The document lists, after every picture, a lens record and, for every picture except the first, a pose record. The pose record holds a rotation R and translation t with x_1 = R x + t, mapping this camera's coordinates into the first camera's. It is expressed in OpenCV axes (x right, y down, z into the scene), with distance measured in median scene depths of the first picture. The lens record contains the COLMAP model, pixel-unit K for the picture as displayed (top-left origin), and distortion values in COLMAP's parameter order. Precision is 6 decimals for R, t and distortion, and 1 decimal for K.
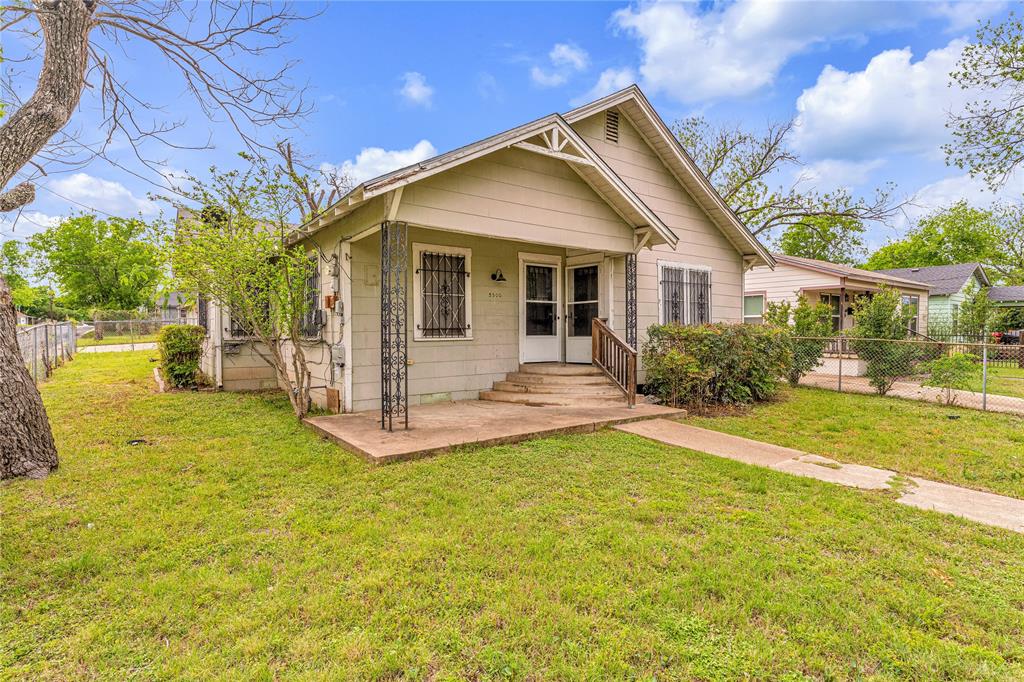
lens RADIAL K [[519.3, 0, 512.0], [0, 519.3, 341.0], [0, 0, 1]] dist [0.001125, 0.000005]
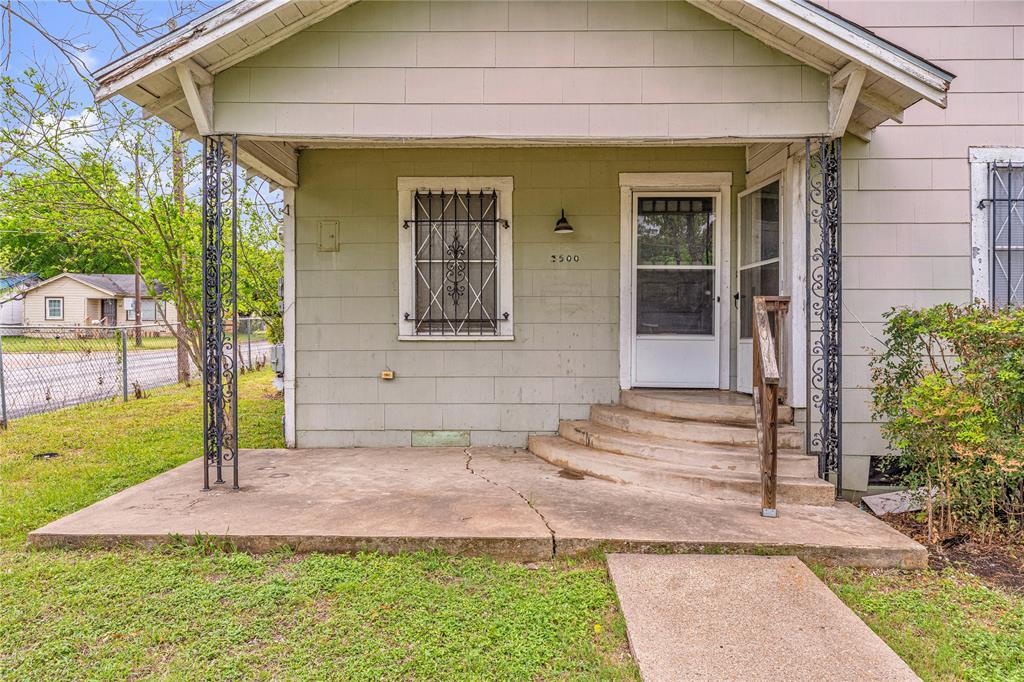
lens RADIAL K [[680.0, 0, 512.0], [0, 680.0, 341.0], [0, 0, 1]] dist [0.000583, 0.000071]
pose [[0.787100, 0.016464, -0.616606, 0.360812], [-0.019349, 0.999811, 0.001996, -0.003156], [0.616522, 0.010360, 0.787270, 0.413938]]
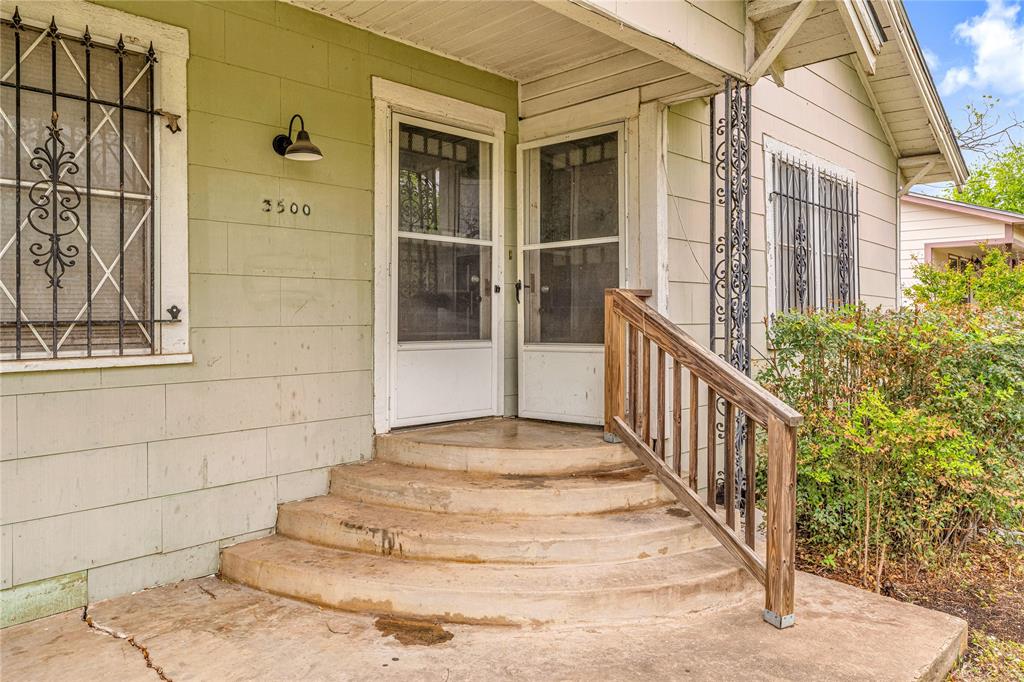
lens RADIAL K [[680.6, 0, 510.7], [0, 680.6, 313.2], [0, 0, 1]] dist [0.000363, -0.001522]
pose [[0.990414, 0.005133, 0.138036, 0.039861], [-0.002256, 0.999777, -0.020991, -0.020814], [-0.138113, 0.020479, 0.990205, 0.604231]]
